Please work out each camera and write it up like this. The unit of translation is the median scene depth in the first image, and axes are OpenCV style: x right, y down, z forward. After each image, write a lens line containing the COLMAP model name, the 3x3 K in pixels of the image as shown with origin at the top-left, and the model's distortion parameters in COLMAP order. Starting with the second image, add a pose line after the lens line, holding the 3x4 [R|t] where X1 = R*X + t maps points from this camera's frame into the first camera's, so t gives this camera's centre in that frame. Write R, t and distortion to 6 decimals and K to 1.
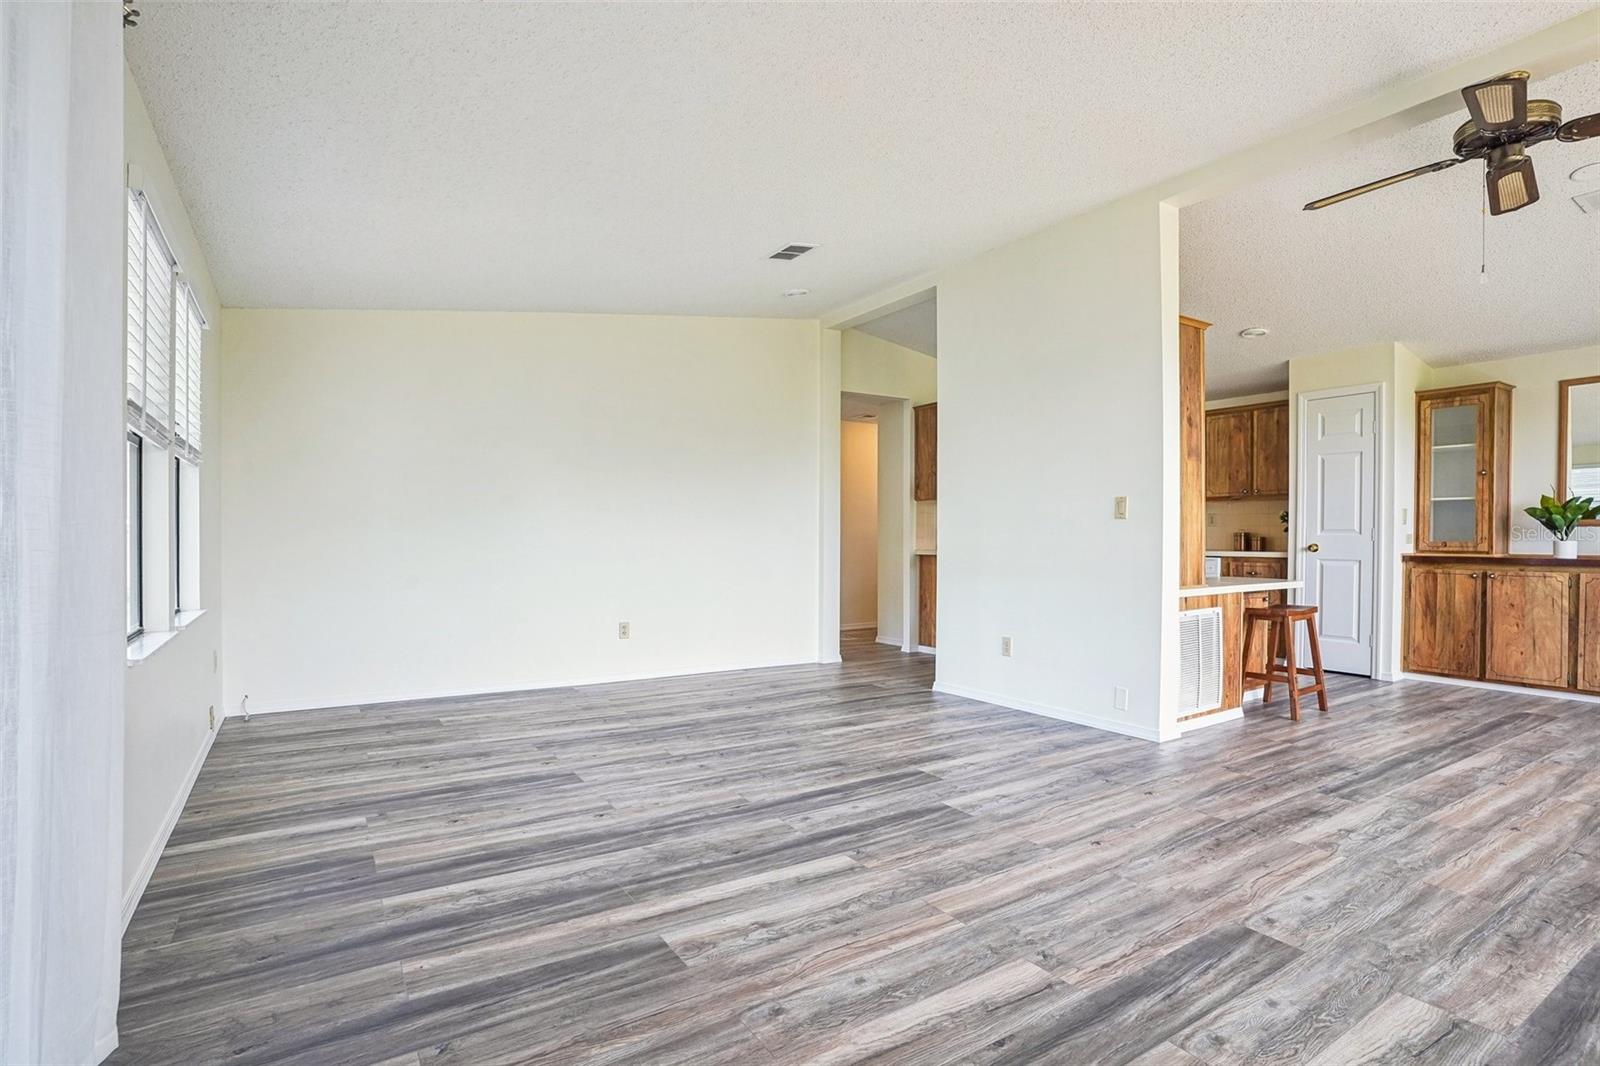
lens RADIAL K [[788.9, 0, 800.4], [0, 788.9, 546.9], [0, 0, 1]] dist [-0.072500, 0.032565]
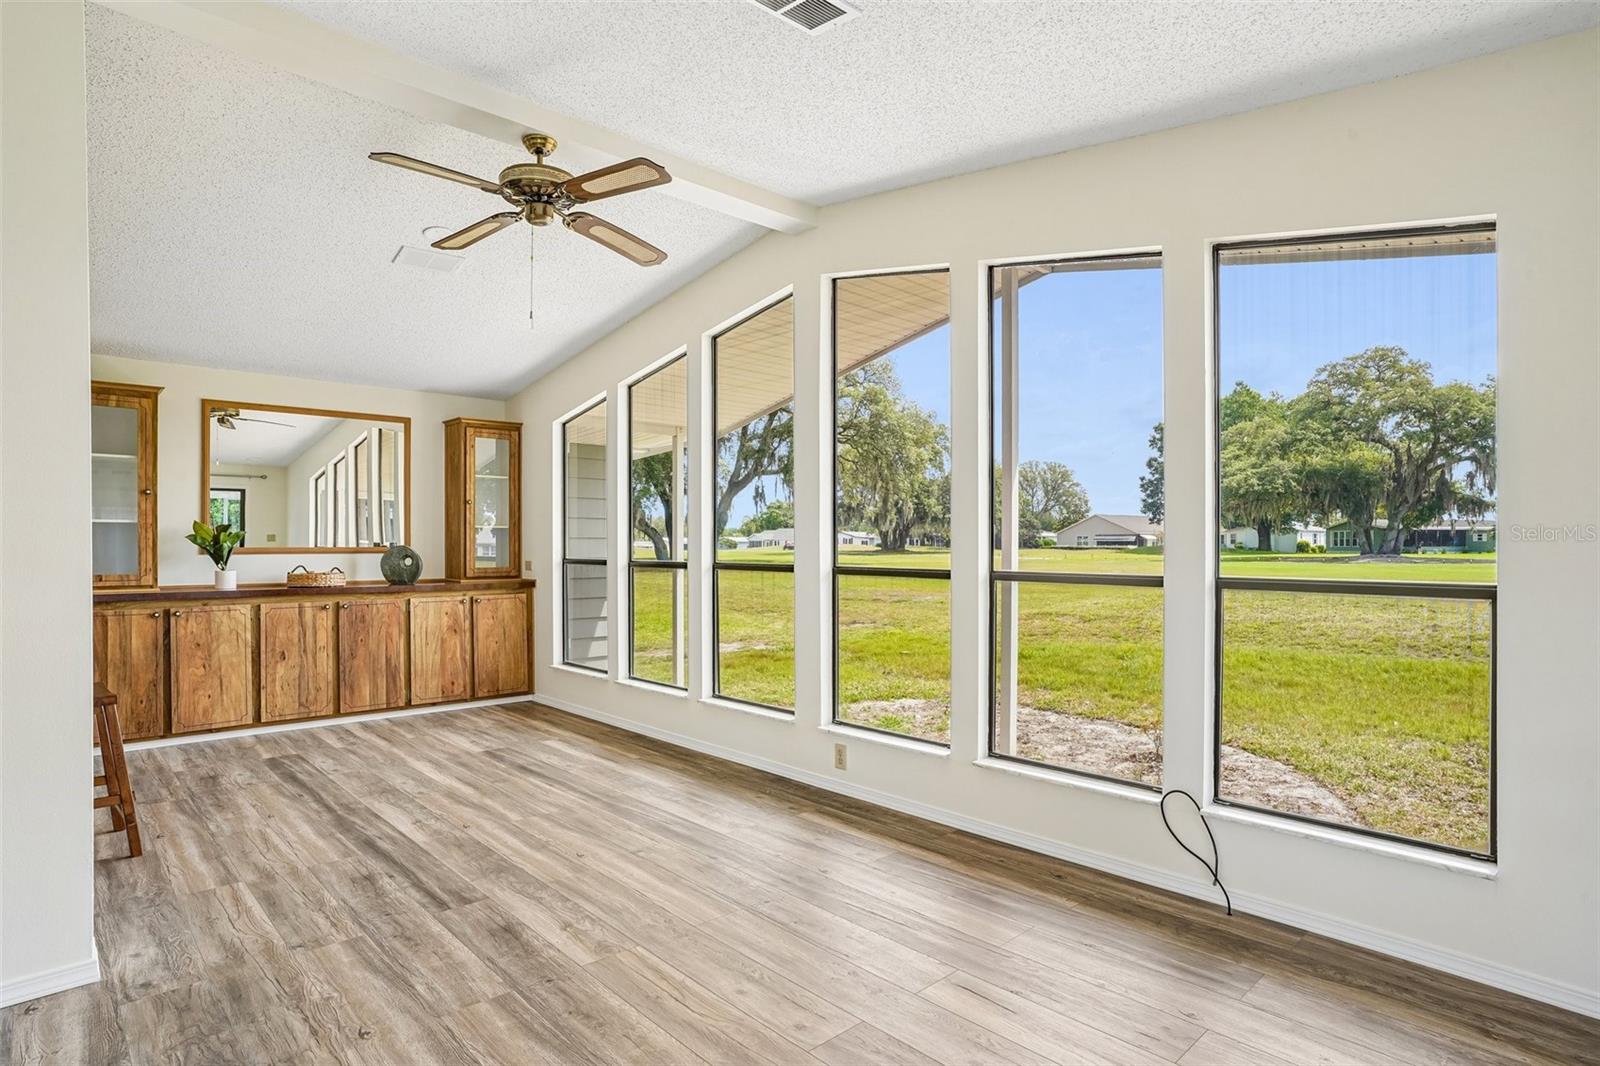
lens RADIAL K [[849.0, 0, 797.4], [0, 849.0, 549.8], [0, 0, 1]] dist [-0.039561, 0.001700]
pose [[-0.181311, -0.008221, 0.983392, -0.161152], [0.014054, 0.999841, 0.010949, -0.038883], [-0.983325, 0.015806, -0.181166, 0.533445]]
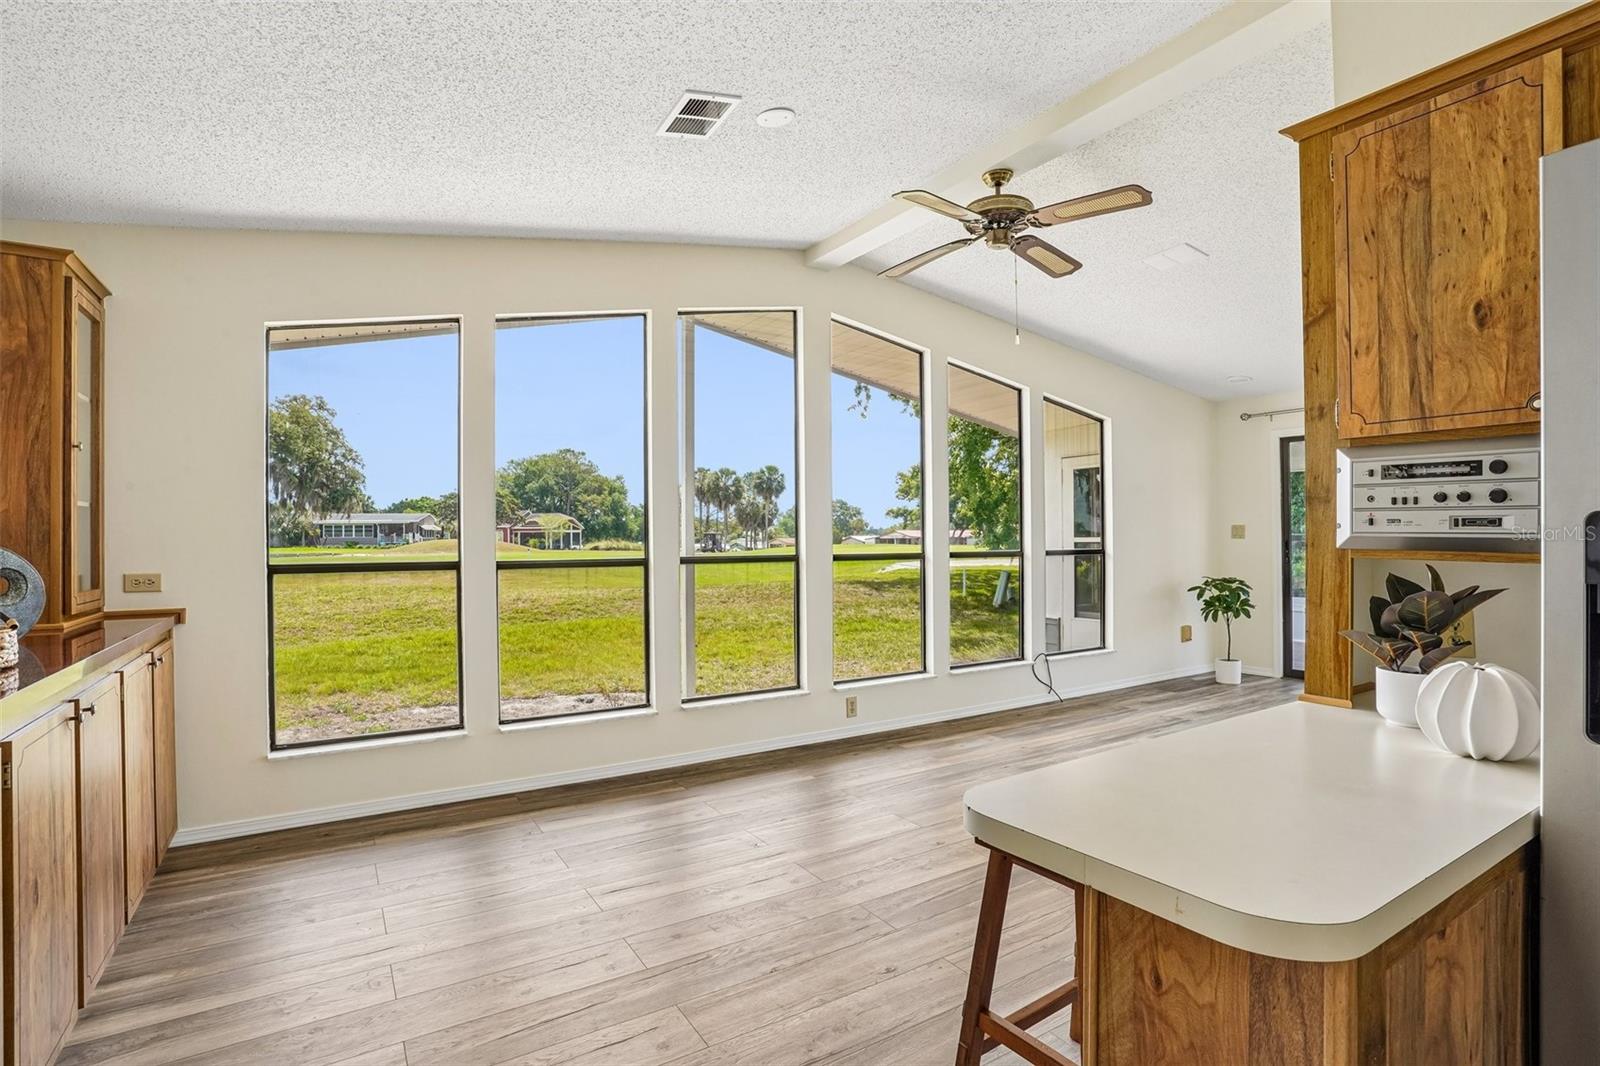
lens RADIAL K [[776.8, 0, 800.0], [0, 776.8, 533.0], [0, 0, 1]] dist [-0.057227, 0.000446]
pose [[-0.999926, 0.004102, 0.011424, 0.753005], [0.004208, 0.999948, 0.009309, -0.048452], [-0.011385, 0.009357, -0.999891, 1.337795]]
